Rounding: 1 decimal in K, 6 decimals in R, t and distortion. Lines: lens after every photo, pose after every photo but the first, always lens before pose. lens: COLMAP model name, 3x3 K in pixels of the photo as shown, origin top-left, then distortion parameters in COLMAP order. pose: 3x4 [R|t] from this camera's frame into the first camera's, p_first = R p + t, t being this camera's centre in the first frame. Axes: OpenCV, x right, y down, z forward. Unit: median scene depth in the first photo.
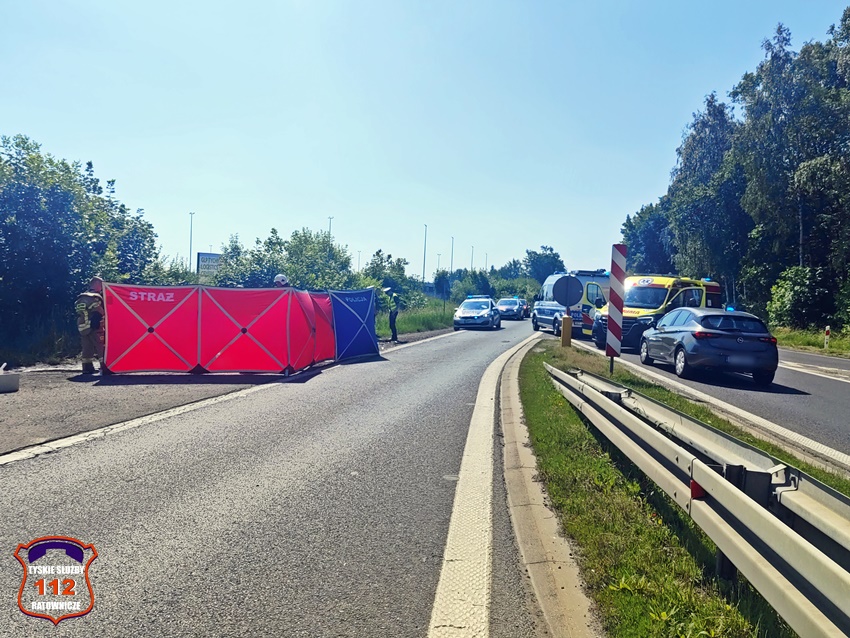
lens RADIAL K [[669.8, 0, 424.9], [0, 669.8, 320.5], [0, 0, 1]] dist [0.050576, 0.002641]
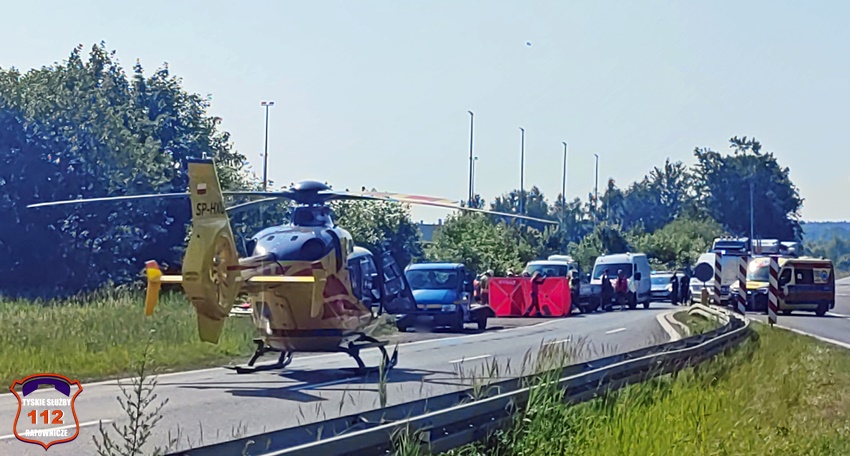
lens RADIAL K [[1969.0, 0, 425.0], [0, 1969.0, 227.8], [0, 0, 1]] dist [-0.022676, 0.000000]
pose [[0.999681, -0.023768, 0.008567, -0.028411], [0.024196, 0.998254, -0.053886, 0.005060], [-0.007272, 0.054076, 0.998510, -0.215415]]
